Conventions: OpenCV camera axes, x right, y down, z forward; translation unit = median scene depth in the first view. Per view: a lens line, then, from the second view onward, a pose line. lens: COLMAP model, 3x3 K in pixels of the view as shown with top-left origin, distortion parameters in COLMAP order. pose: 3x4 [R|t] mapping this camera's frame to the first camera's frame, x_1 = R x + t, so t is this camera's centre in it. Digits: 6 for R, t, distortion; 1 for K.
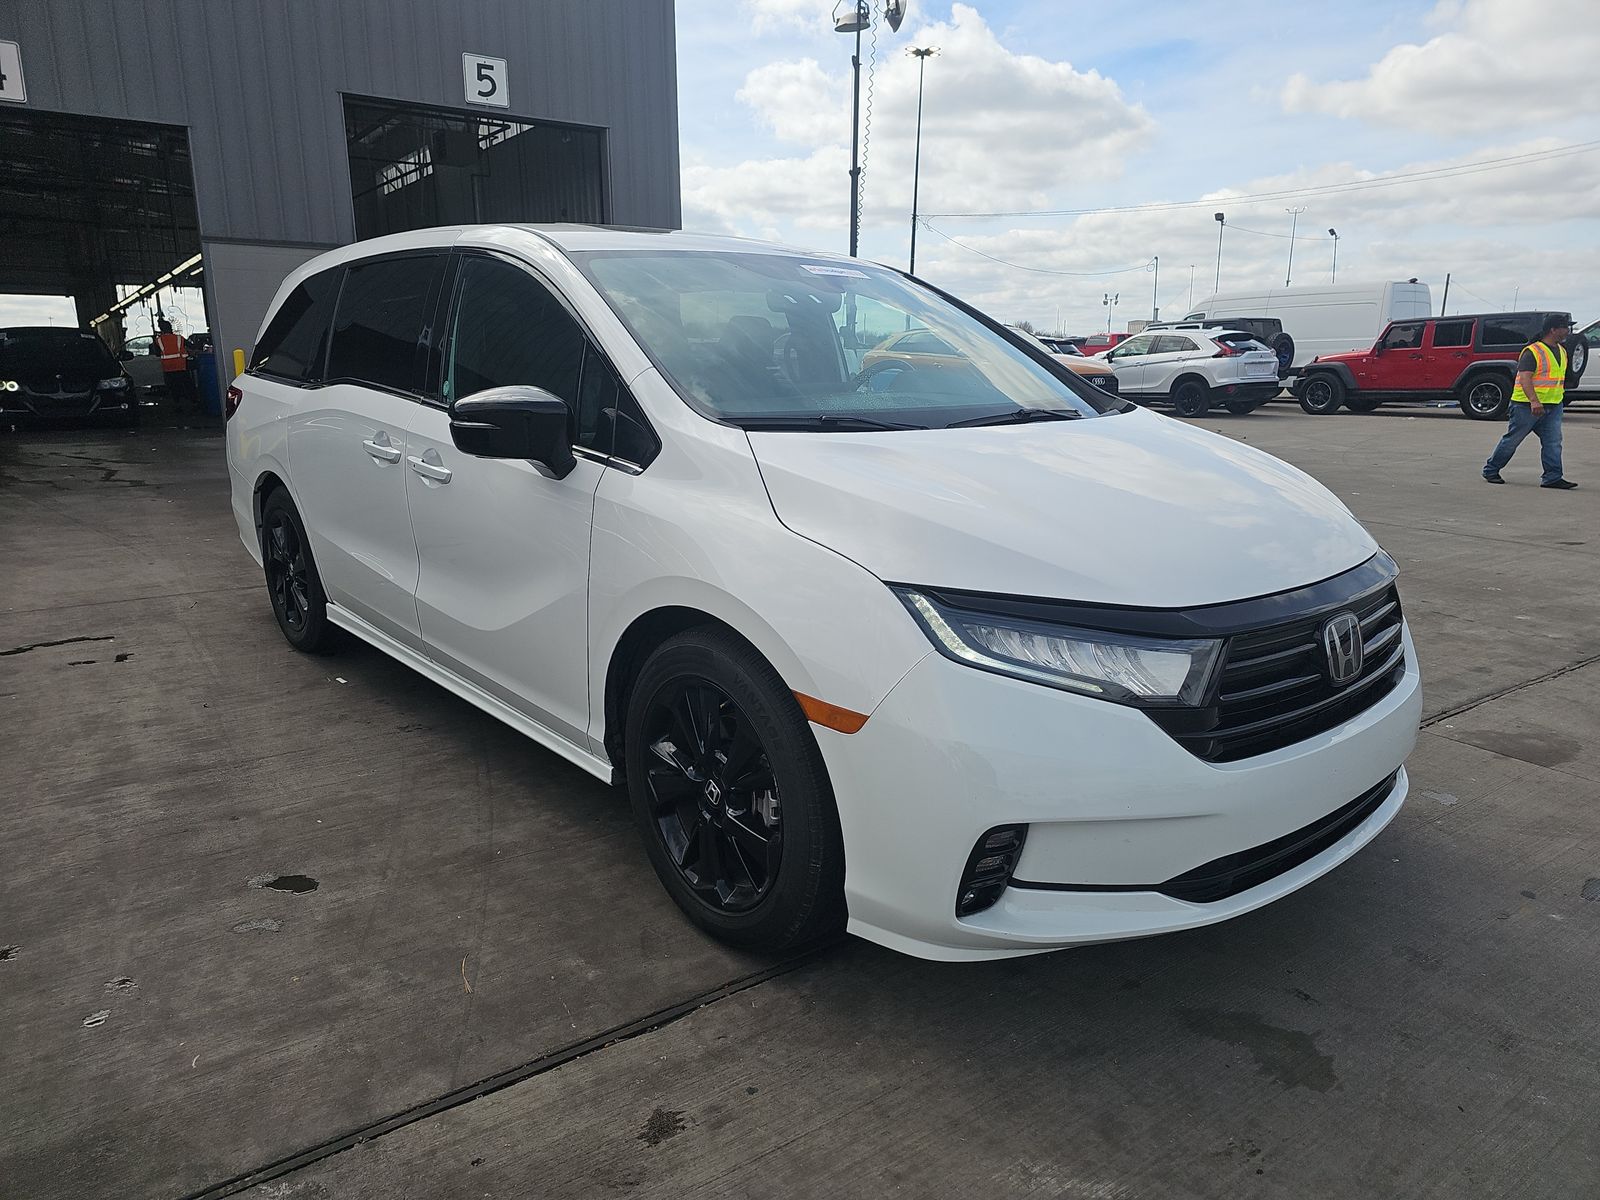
lens RADIAL K [[1054.4, 0, 800.0], [0, 1054.4, 600.0], [0, 0, 1]] dist [0.036614, -0.023016]
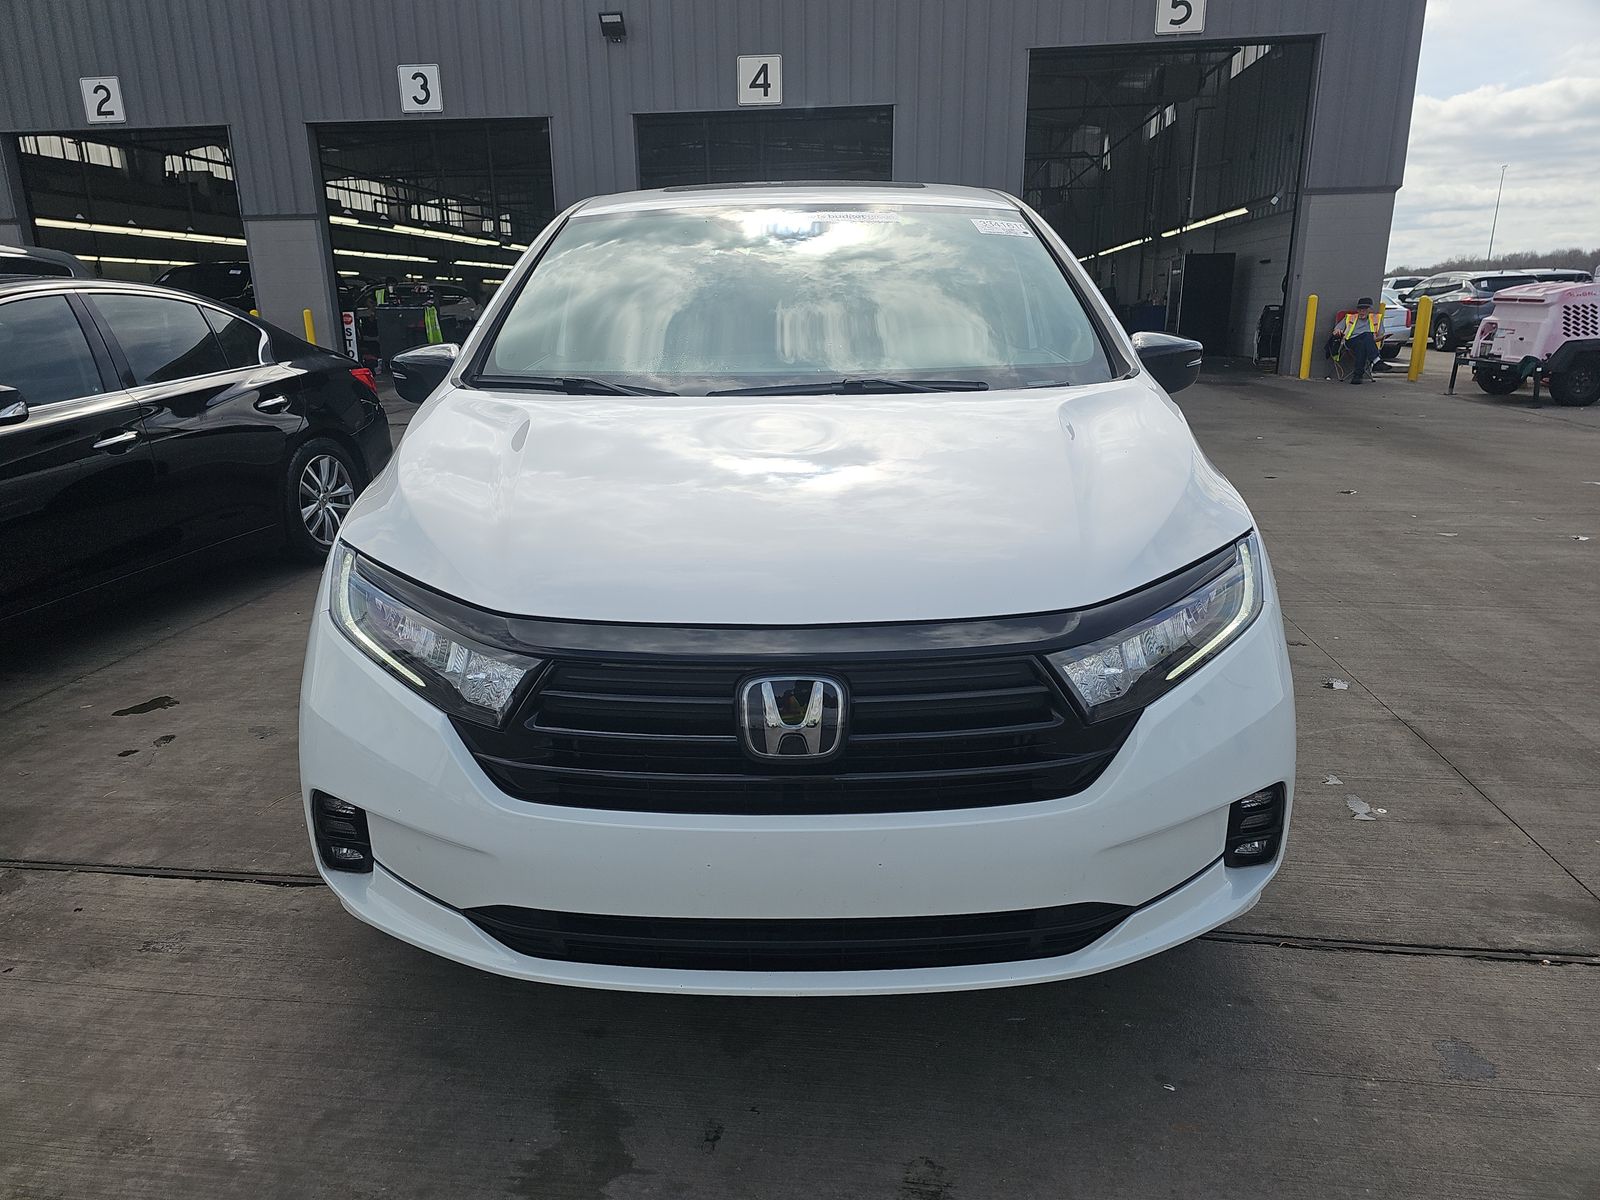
lens RADIAL K [[1054.4, 0, 800.0], [0, 1054.4, 600.0], [0, 0, 1]] dist [0.036614, -0.023016]
pose [[0.744382, 0.169585, -0.645860, 1.030585], [-0.137981, 0.985403, 0.099711, -0.114605], [0.653342, 0.014894, 0.756916, 0.471047]]
